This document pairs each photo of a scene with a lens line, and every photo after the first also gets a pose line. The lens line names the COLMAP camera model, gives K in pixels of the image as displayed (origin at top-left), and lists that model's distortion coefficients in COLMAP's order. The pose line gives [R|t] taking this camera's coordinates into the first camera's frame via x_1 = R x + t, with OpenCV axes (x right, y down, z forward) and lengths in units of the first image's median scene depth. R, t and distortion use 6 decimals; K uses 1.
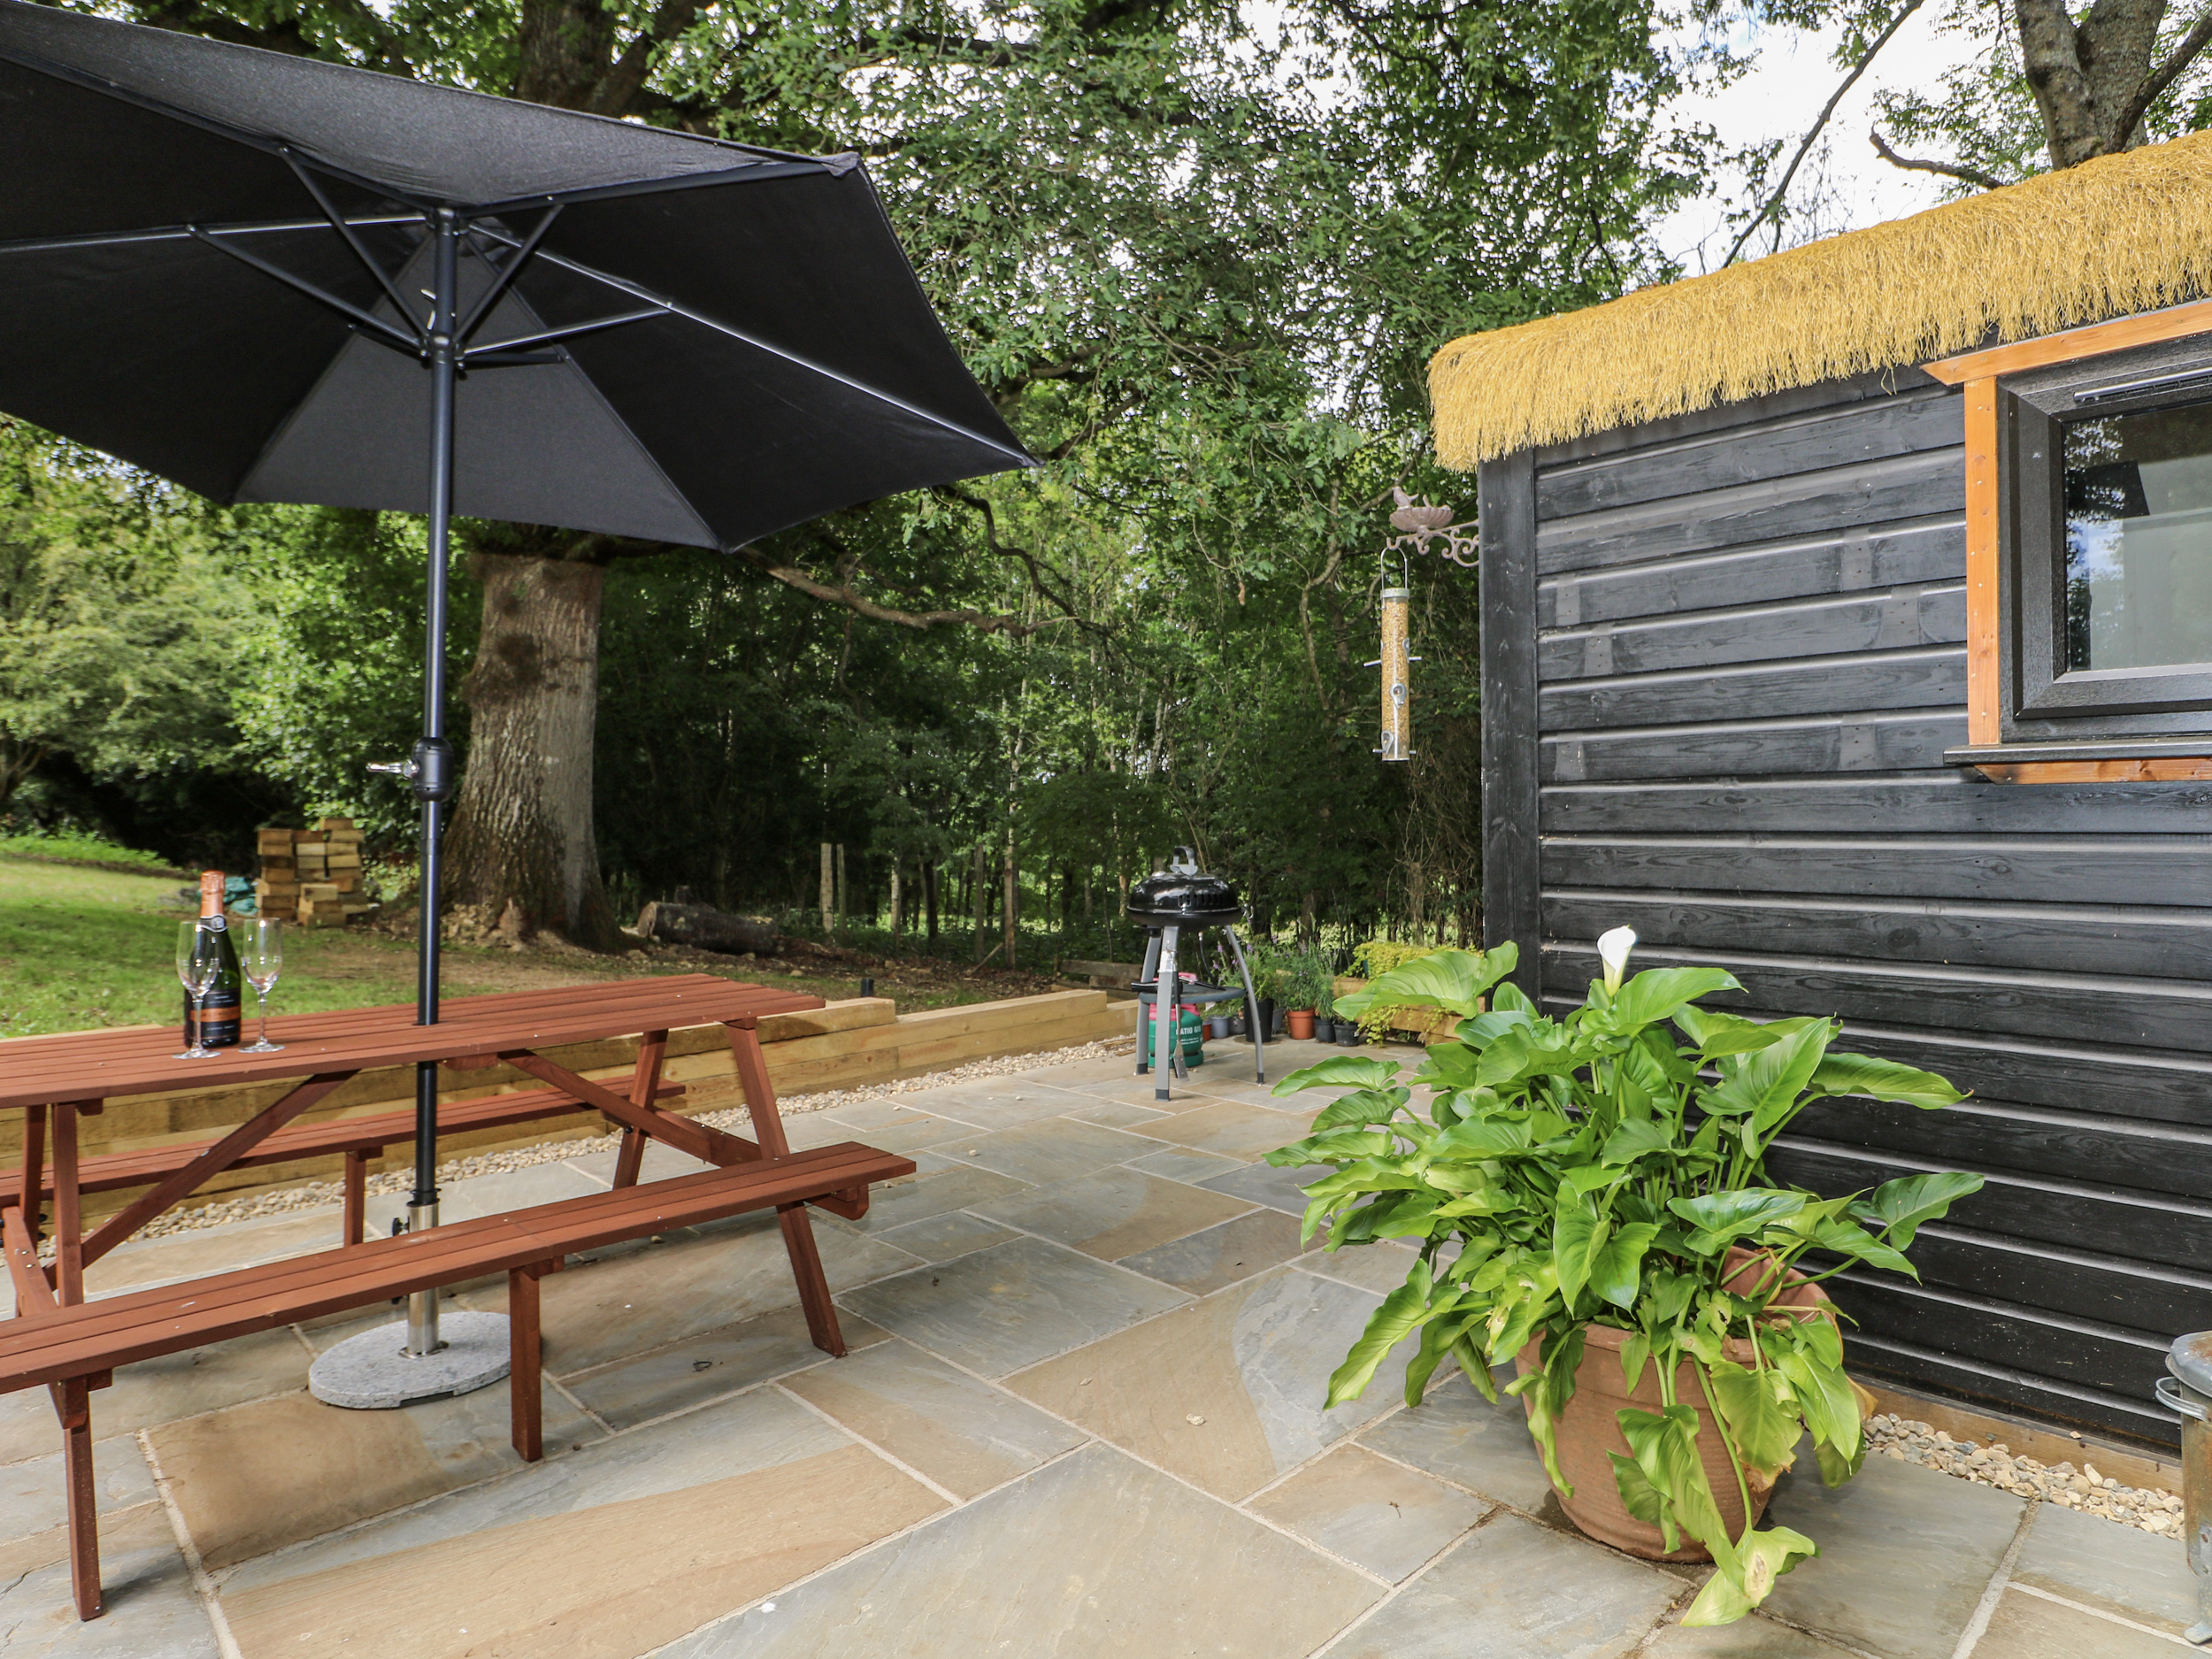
lens RADIAL K [[1243.1, 0, 1113.9], [0, 1243.1, 821.3], [0, 0, 1]] dist [0.010930, -0.000883]
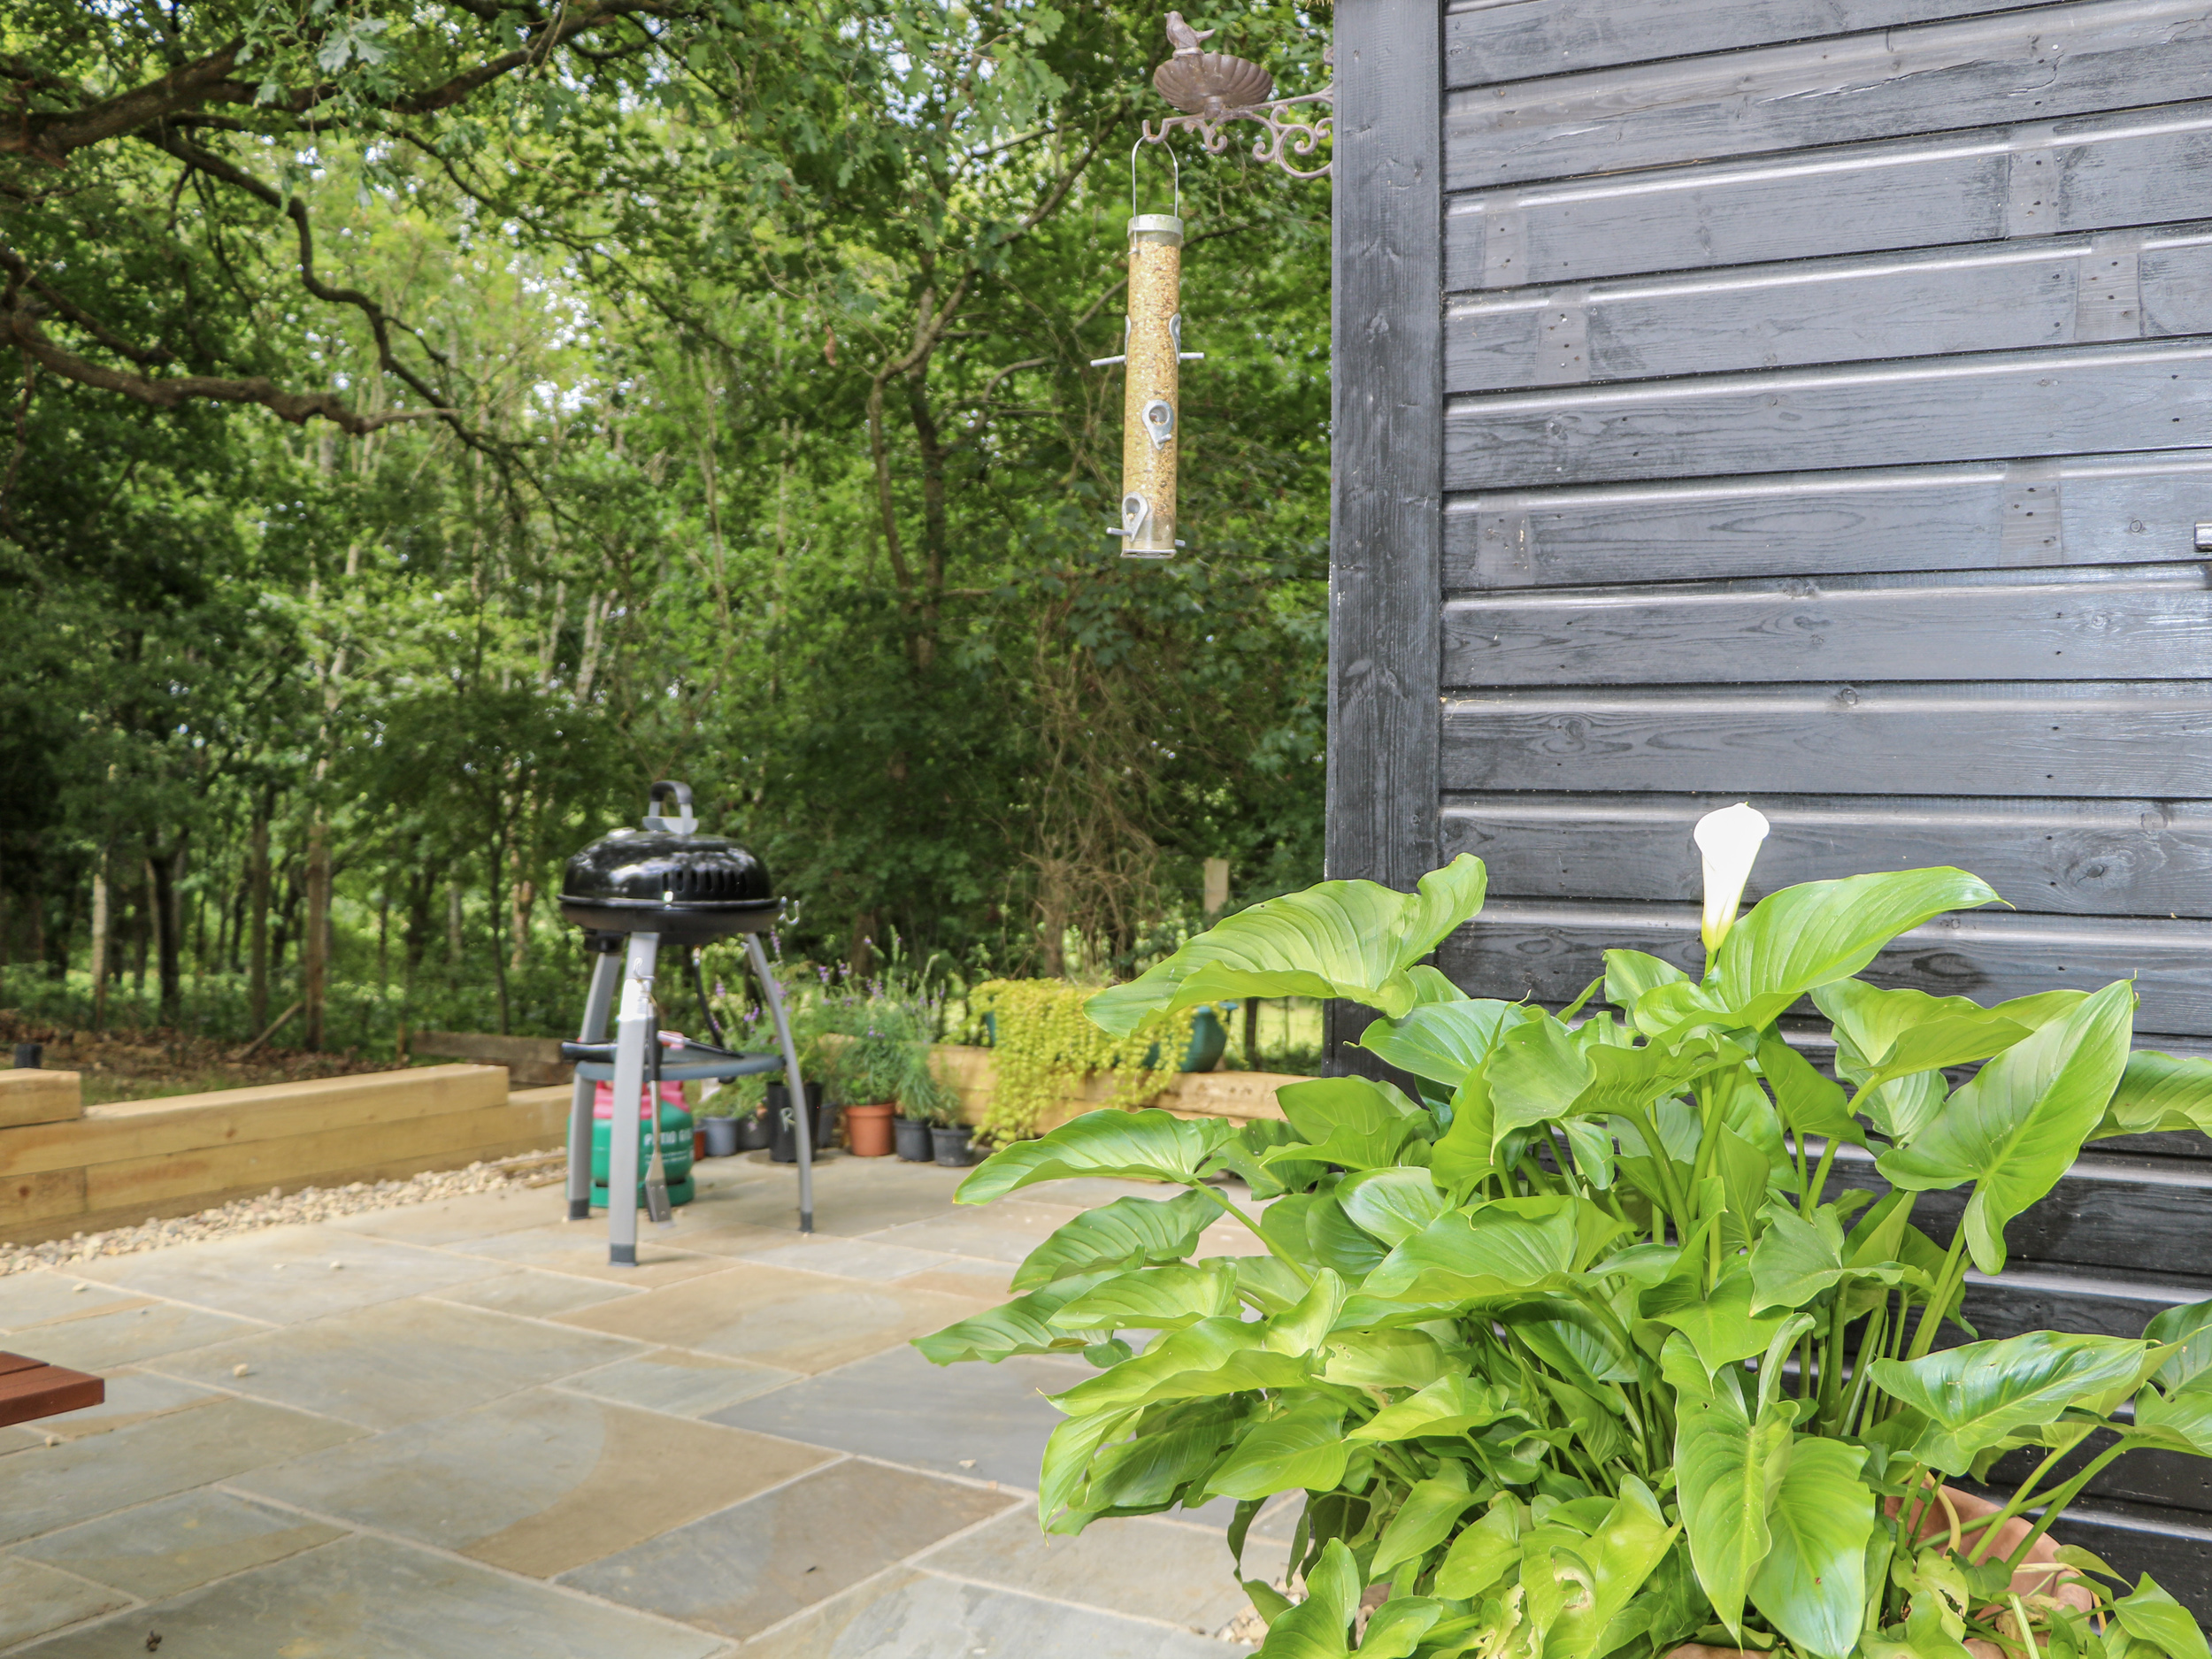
lens RADIAL K [[2086.3, 0, 1109.9], [0, 2086.3, 841.1], [0, 0, 1]] dist [-0.109199, 0.000000]
pose [[0.959165, 0.026131, 0.281637, -0.017127], [-0.028508, 0.999584, 0.004344, 0.049473], [-0.281406, -0.012195, 0.959511, 0.155830]]
